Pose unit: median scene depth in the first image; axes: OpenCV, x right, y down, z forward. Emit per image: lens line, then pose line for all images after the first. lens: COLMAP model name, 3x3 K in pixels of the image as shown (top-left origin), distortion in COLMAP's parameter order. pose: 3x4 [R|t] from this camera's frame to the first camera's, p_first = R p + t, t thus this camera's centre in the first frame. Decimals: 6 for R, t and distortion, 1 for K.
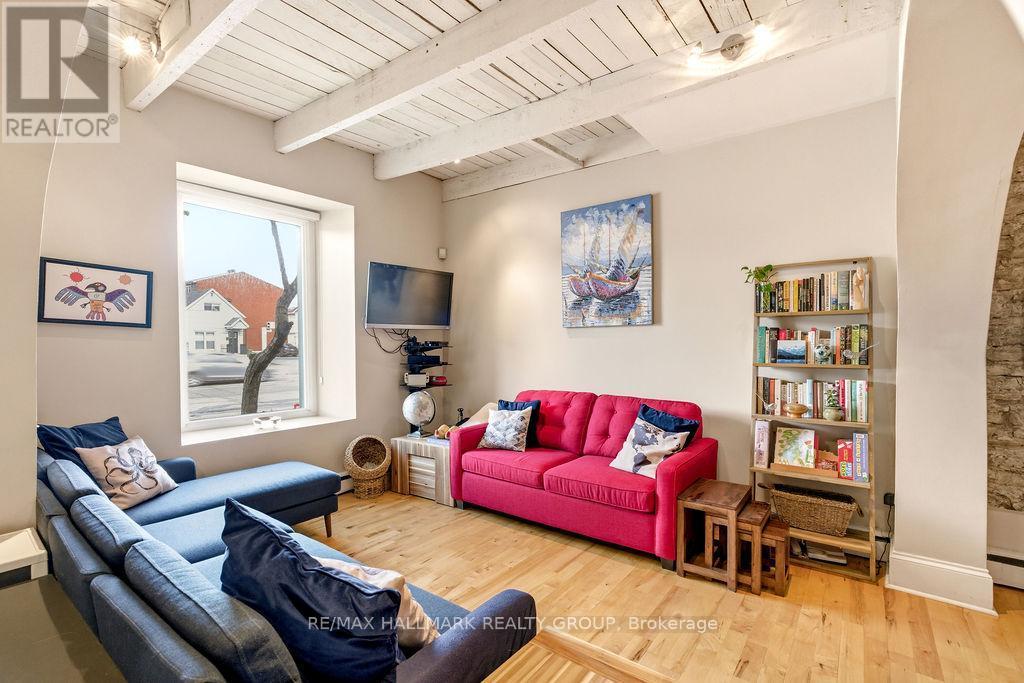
lens RADIAL K [[476.9, 0, 522.0], [0, 476.9, 343.9], [0, 0, 1]] dist [-0.002385, 0.001186]
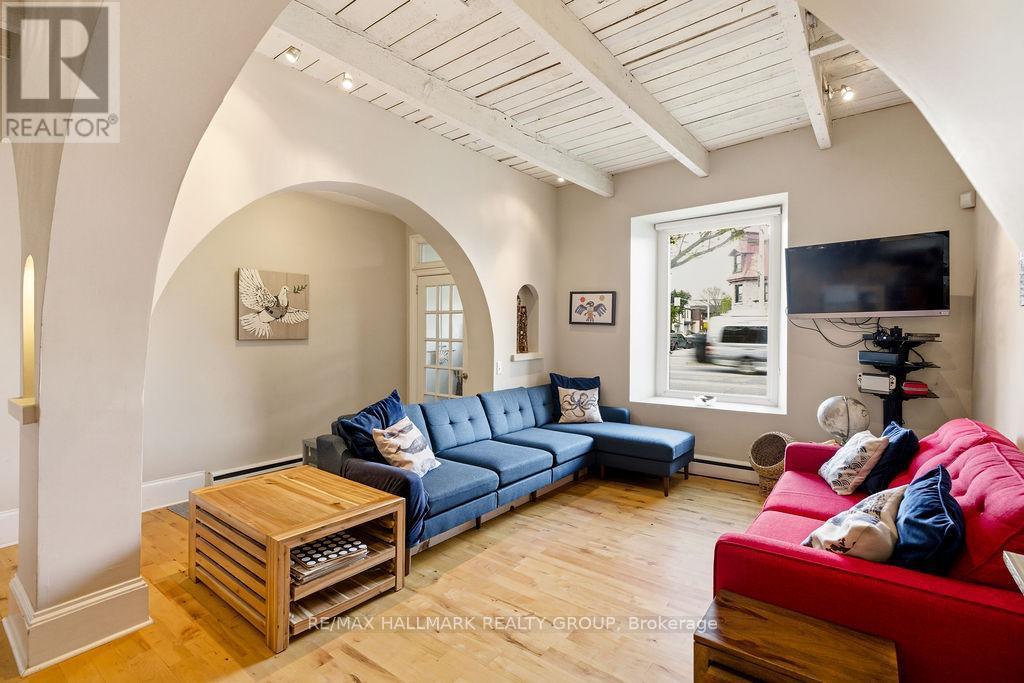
lens RADIAL K [[459.2, 0, 499.8], [0, 459.2, 338.6], [0, 0, 1]] dist [-0.008227, 0.003960]
pose [[-0.020221, 0.012172, -0.999721, 0.868681], [-0.003257, 0.999920, 0.012240, -0.006419], [0.999790, 0.003504, -0.020179, 0.685307]]
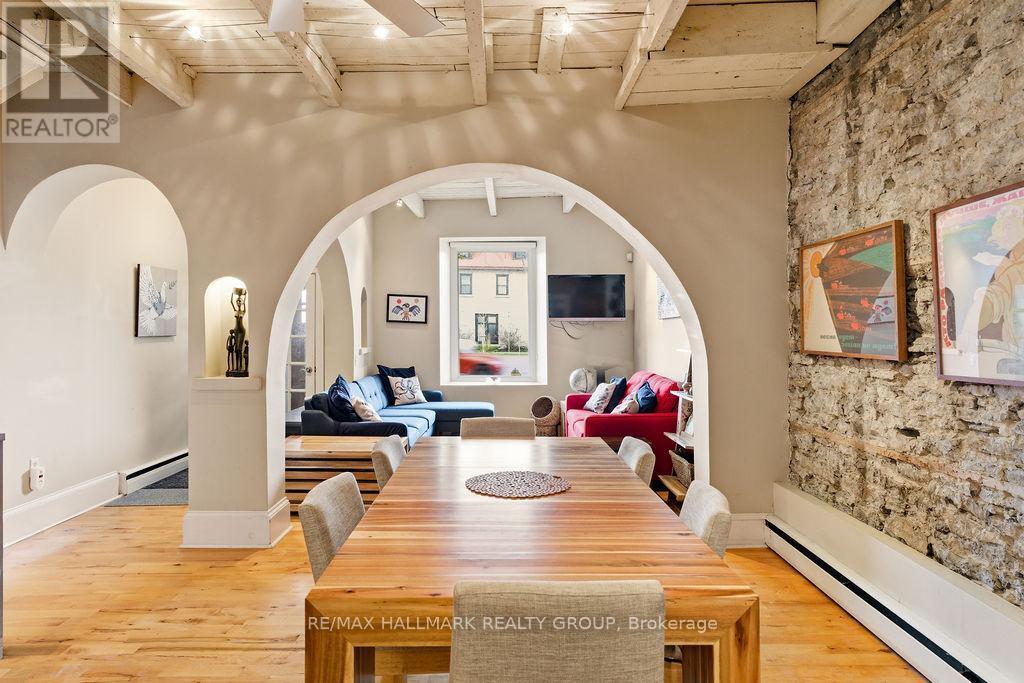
lens RADIAL K [[630.7, 0, 508.0], [0, 630.7, 332.6], [0, 0, 1]] dist [-0.009266, 0.000400]
pose [[0.611522, 0.005586, -0.791207, 1.626501], [-0.004998, 0.999982, 0.003197, -0.007428], [0.791211, 0.001999, 0.611539, -0.371503]]
